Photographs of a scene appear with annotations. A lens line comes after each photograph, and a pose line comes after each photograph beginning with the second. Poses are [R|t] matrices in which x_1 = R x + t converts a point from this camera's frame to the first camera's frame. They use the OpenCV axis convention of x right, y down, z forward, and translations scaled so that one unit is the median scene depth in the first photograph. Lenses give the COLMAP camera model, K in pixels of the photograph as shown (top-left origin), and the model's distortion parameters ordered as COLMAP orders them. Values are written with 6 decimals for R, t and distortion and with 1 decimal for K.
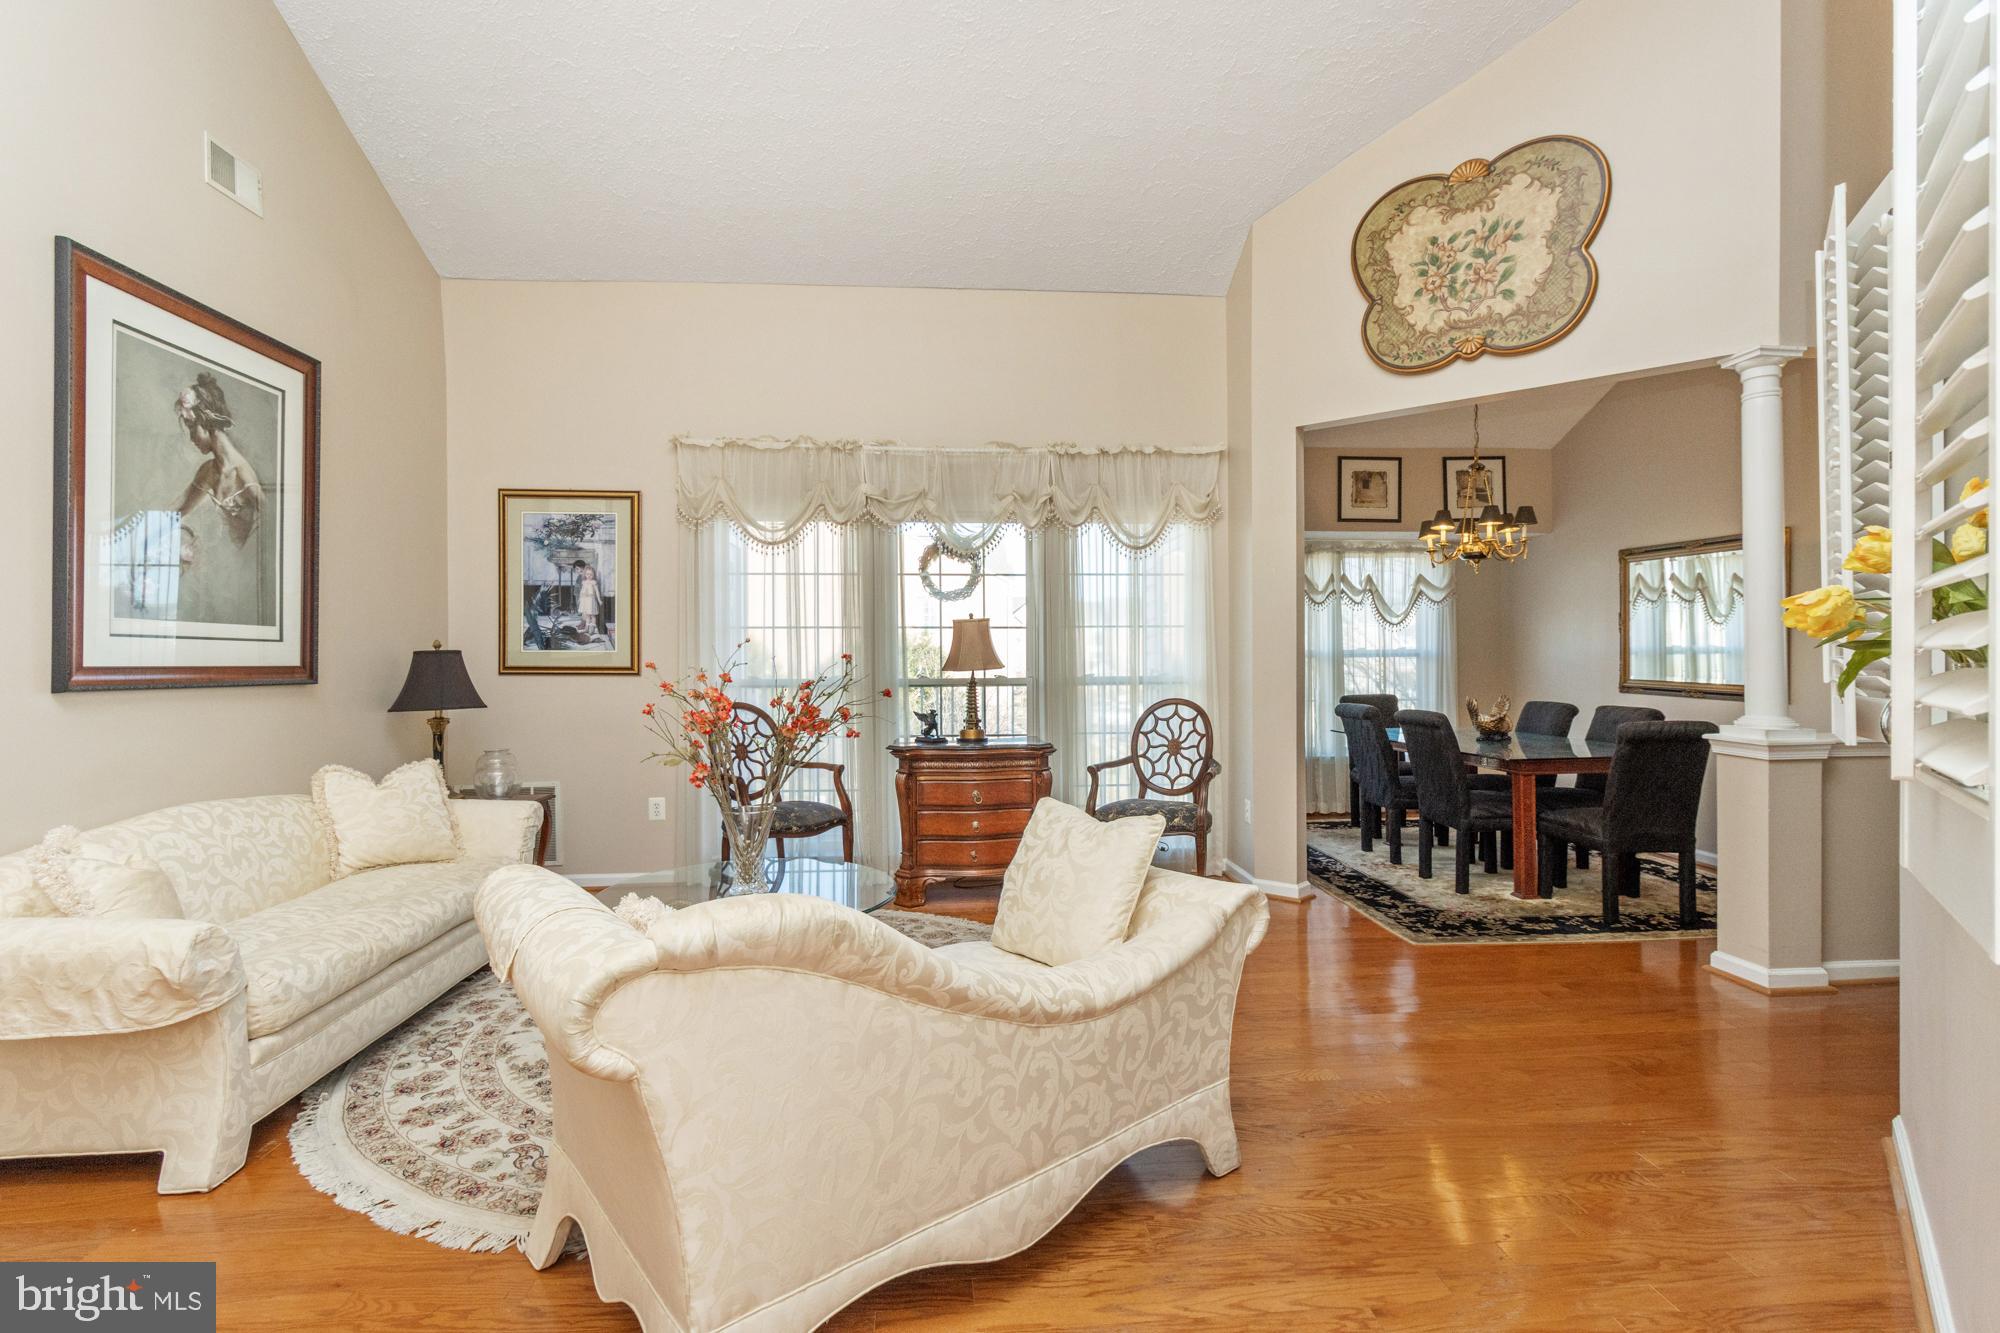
lens RADIAL K [[922.5, 0, 1007.7], [0, 922.5, 659.0], [0, 0, 1]] dist [0.003055, -0.000048]
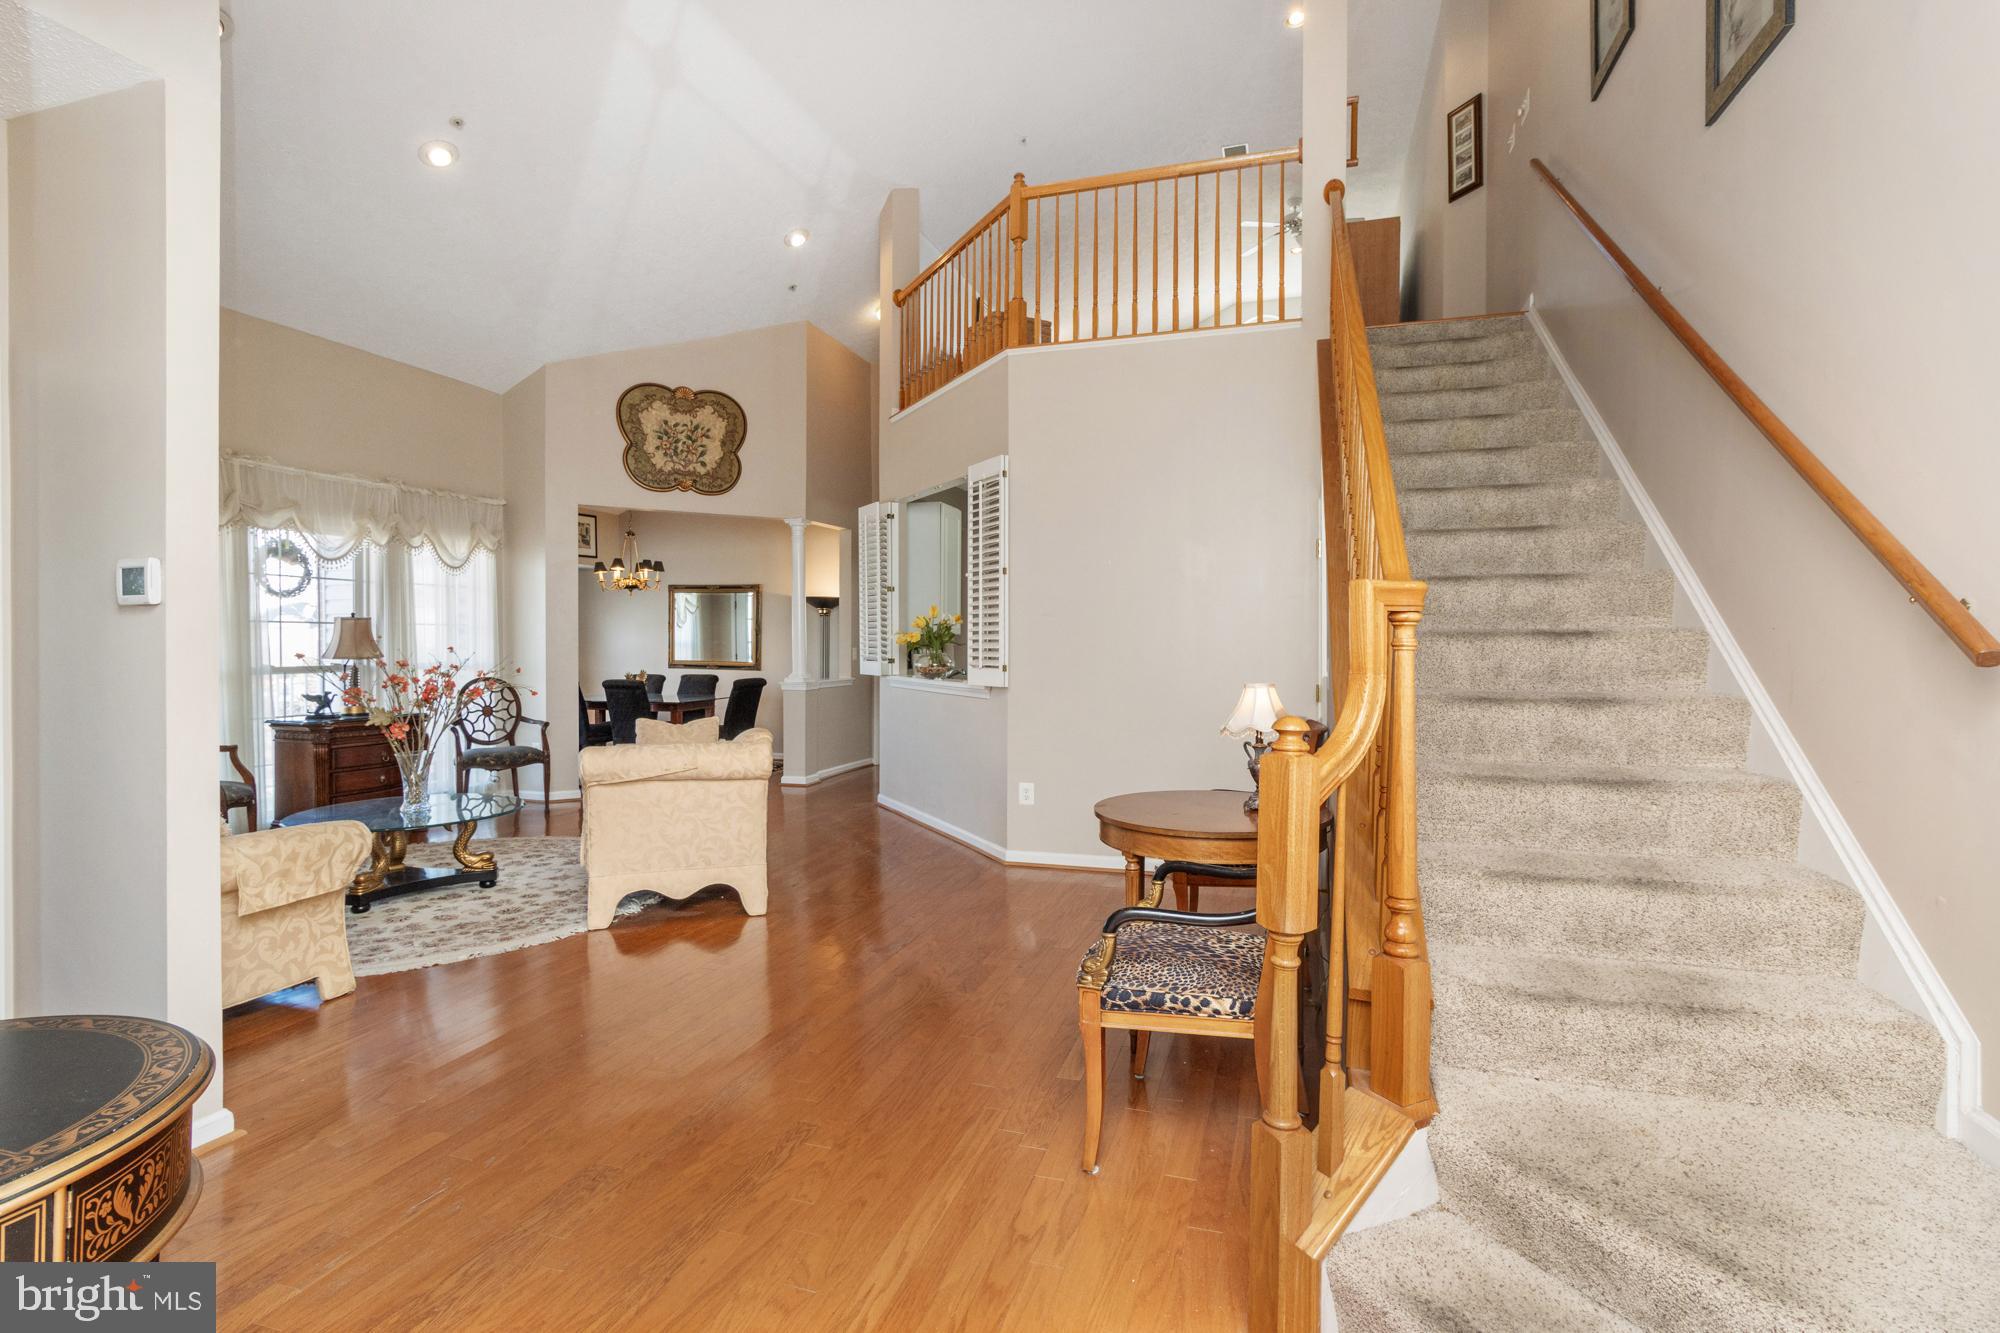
lens RADIAL K [[917.5, 0, 1000.3], [0, 917.5, 652.3], [0, 0, 1]] dist [0.002314, 0.000301]
pose [[0.379703, -0.005440, 0.925092, -0.833522], [0.000212, 0.999983, 0.005793, -0.003166], [-0.925108, -0.002004, 0.379698, -0.267279]]
